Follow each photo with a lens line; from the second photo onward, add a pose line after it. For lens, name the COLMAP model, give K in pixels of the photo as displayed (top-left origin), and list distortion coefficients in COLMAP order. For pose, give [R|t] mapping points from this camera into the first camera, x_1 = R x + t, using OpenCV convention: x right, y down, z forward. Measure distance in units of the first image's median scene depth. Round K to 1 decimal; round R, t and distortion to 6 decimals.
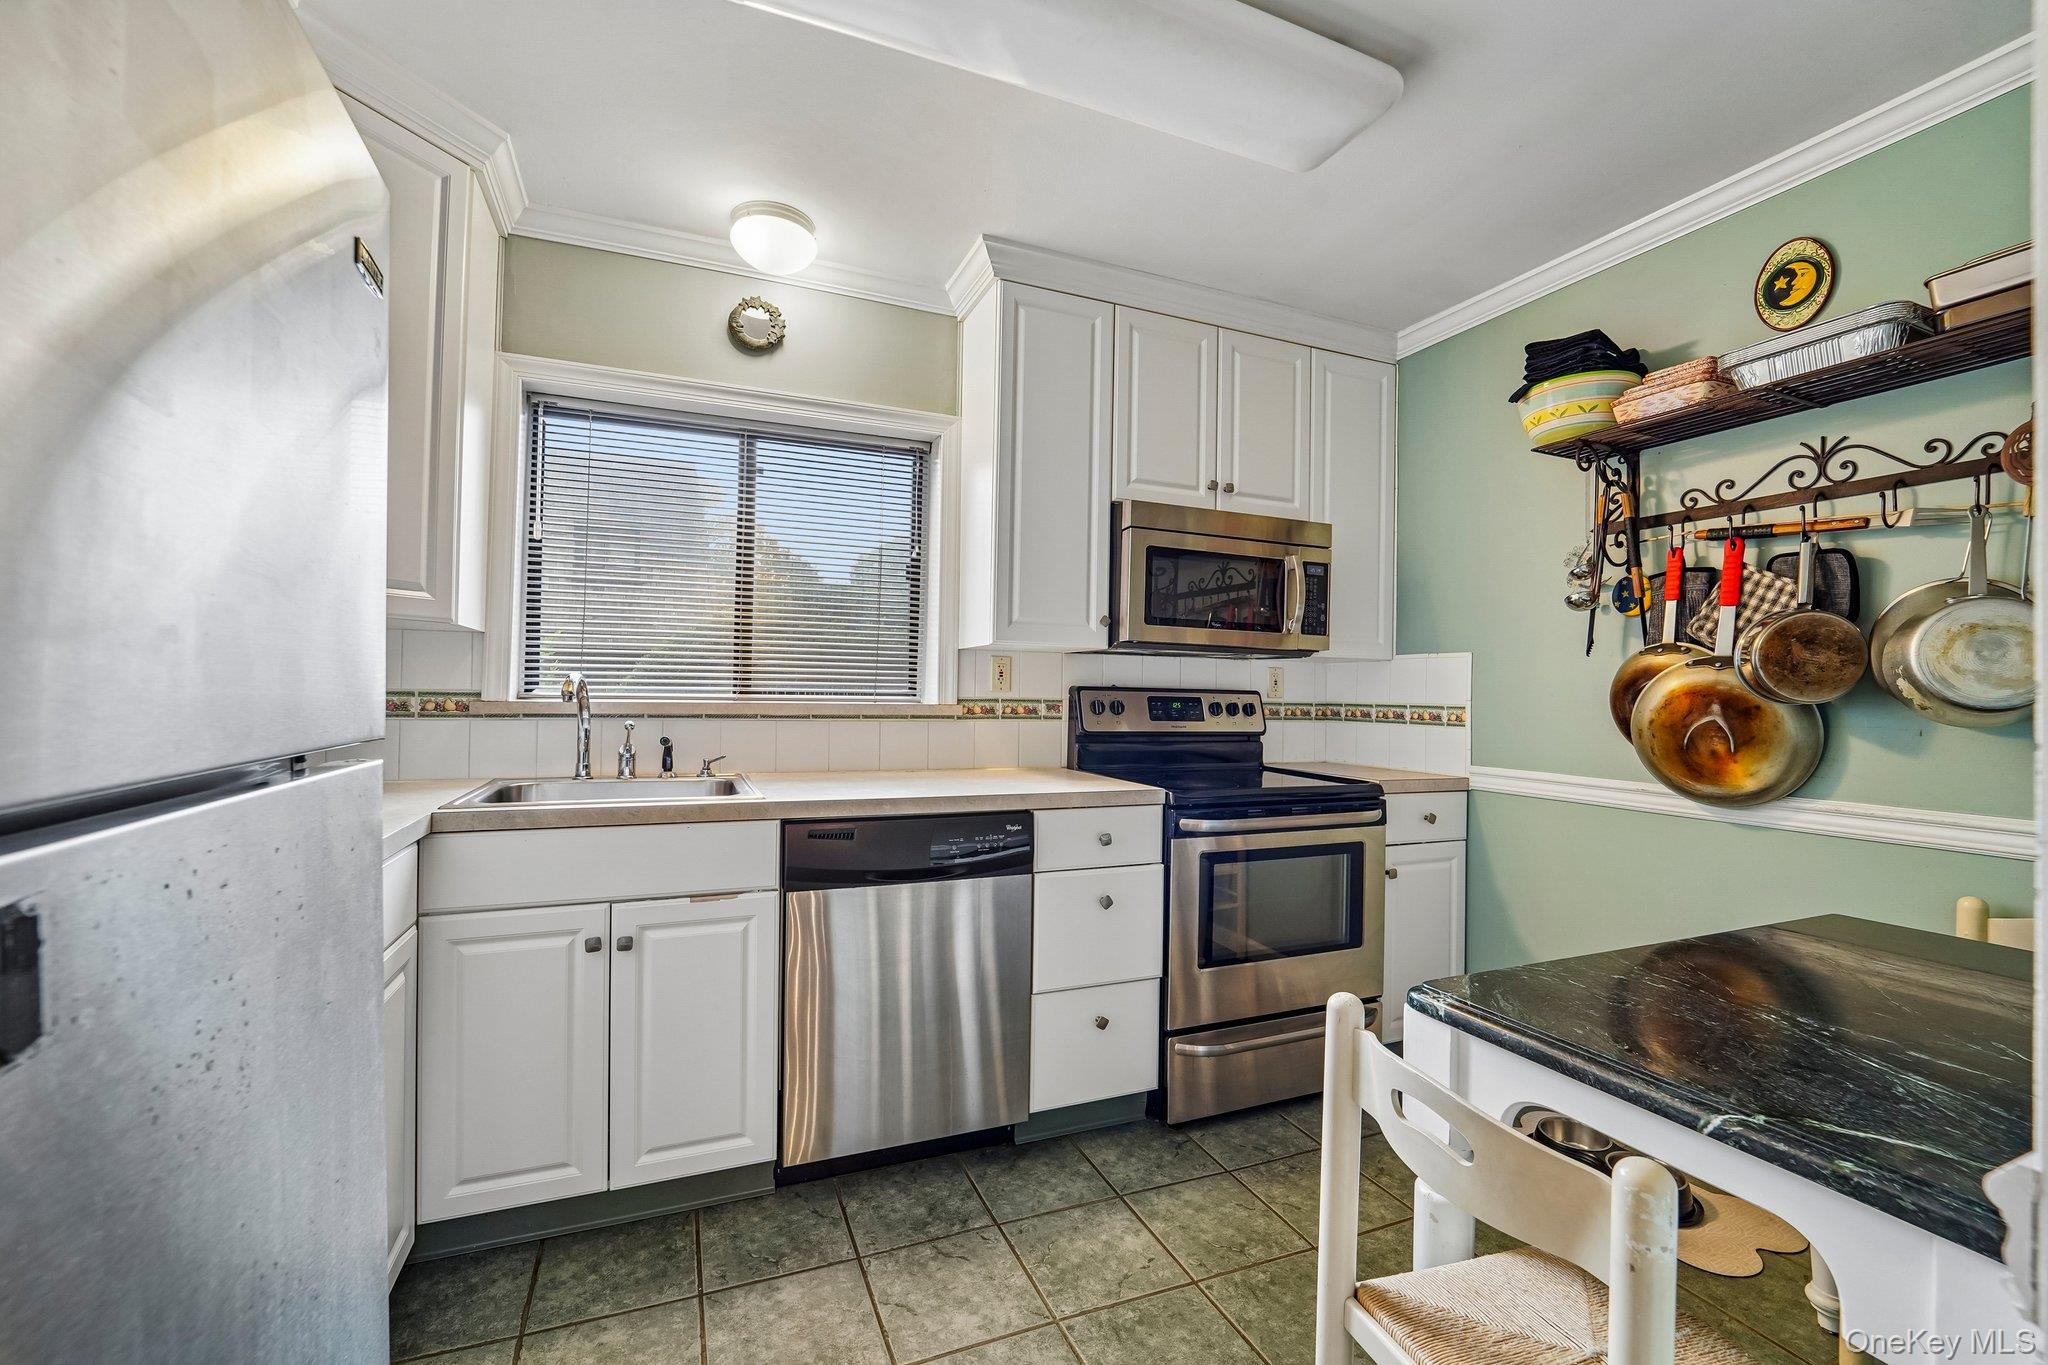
lens RADIAL K [[838.1, 0, 1014.5], [0, 838.1, 679.4], [0, 0, 1]] dist [-0.017415, -0.000750]
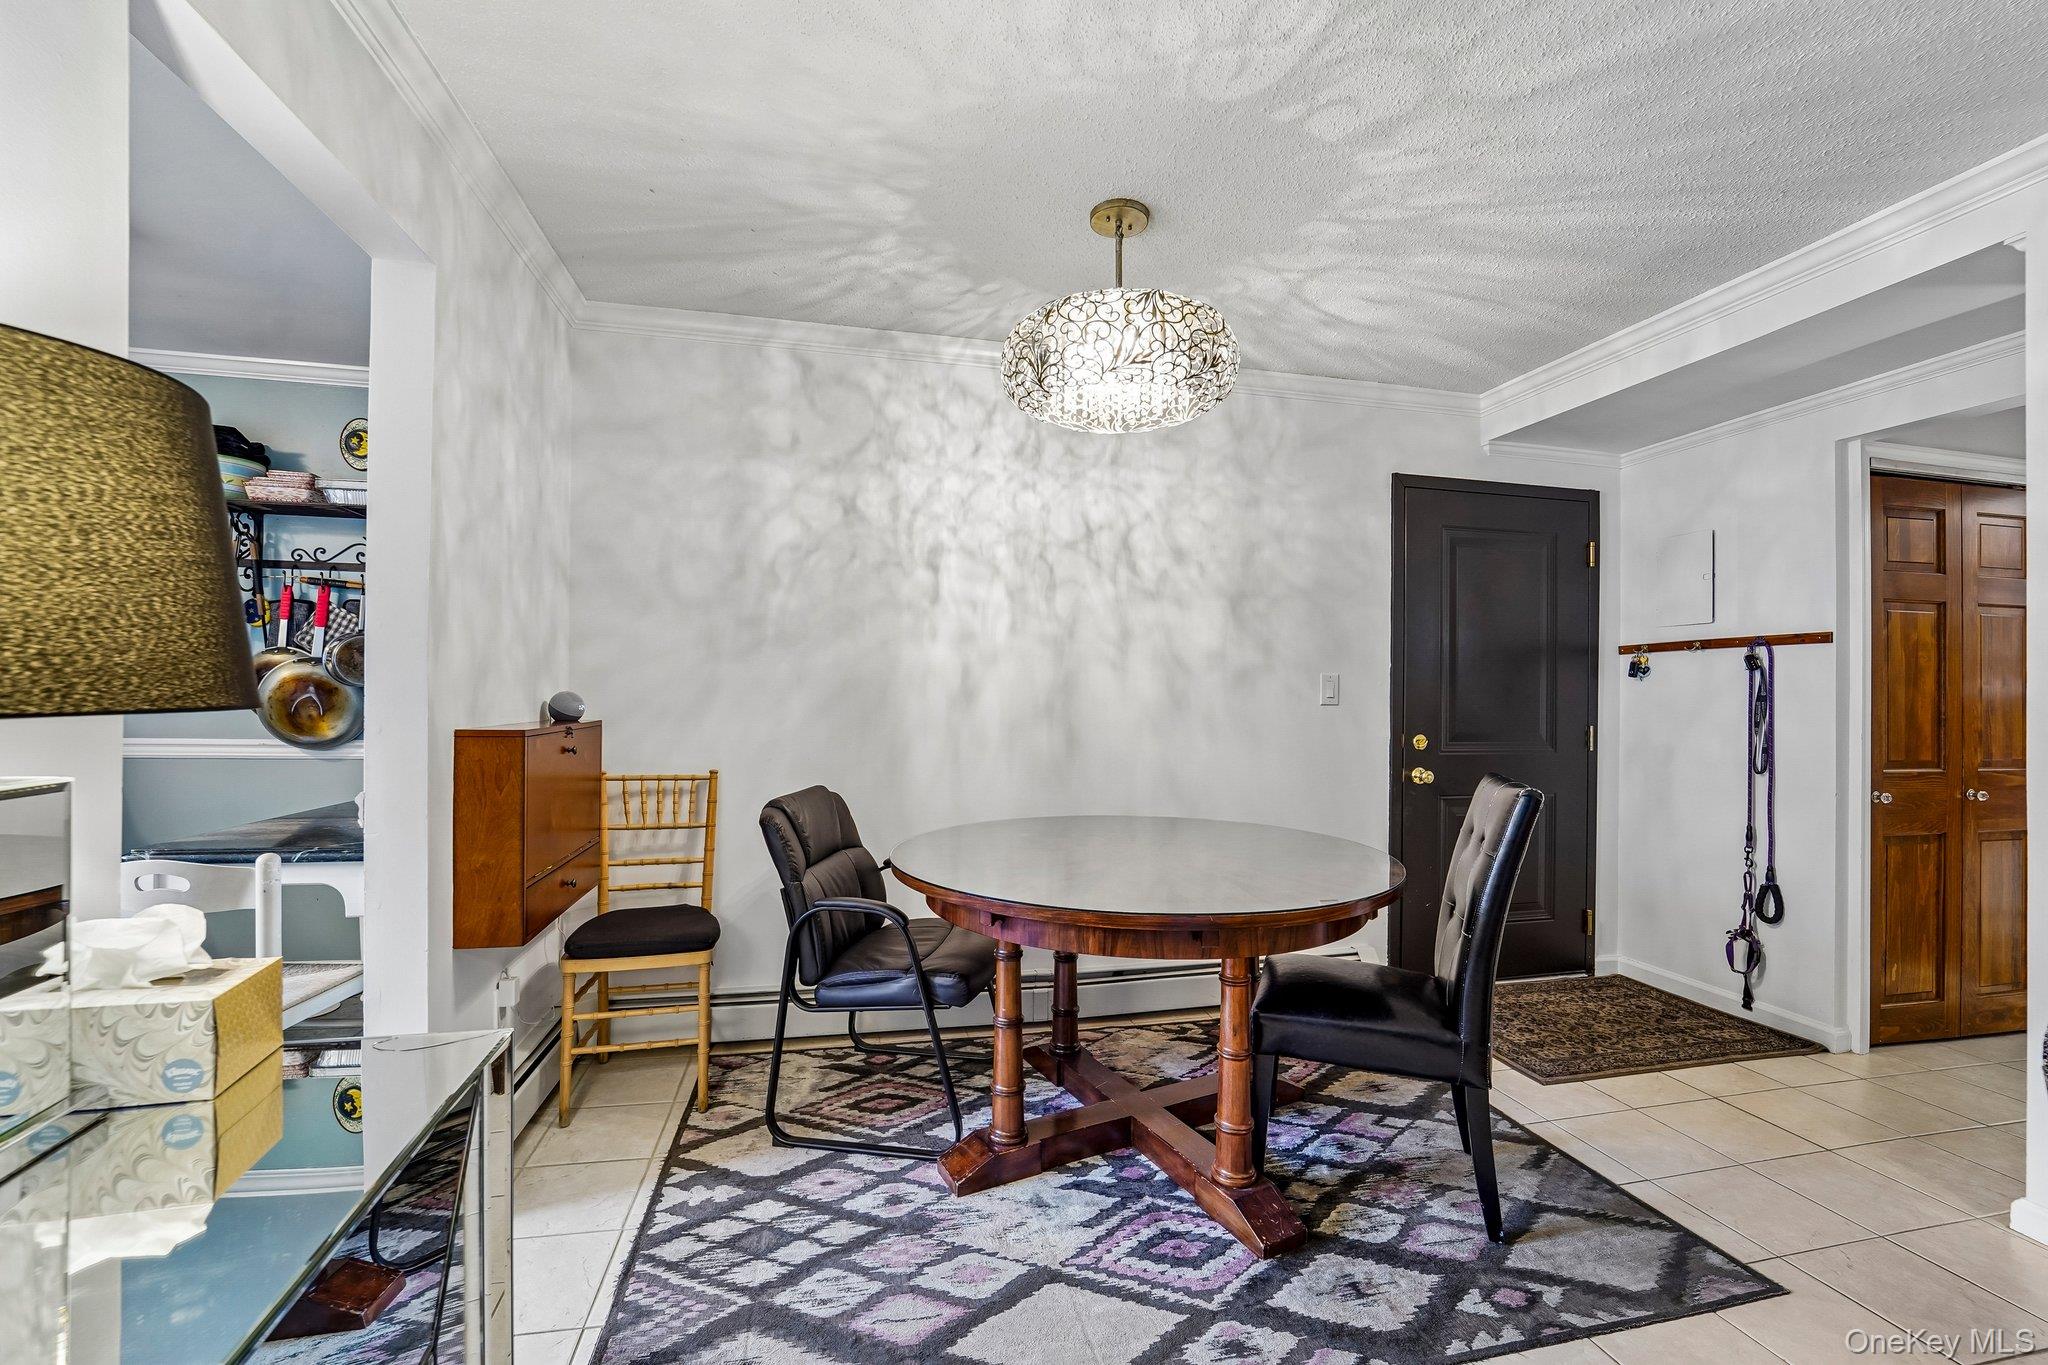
lens RADIAL K [[838.1, 0, 1018.3], [0, 838.1, 691.0], [0, 0, 1]] dist [-0.017415, -0.000750]
pose [[0.179111, -0.015671, 0.983704, -0.492276], [-0.022629, 0.999543, 0.020043, -0.024665], [-0.983569, -0.025851, 0.178675, -0.642520]]
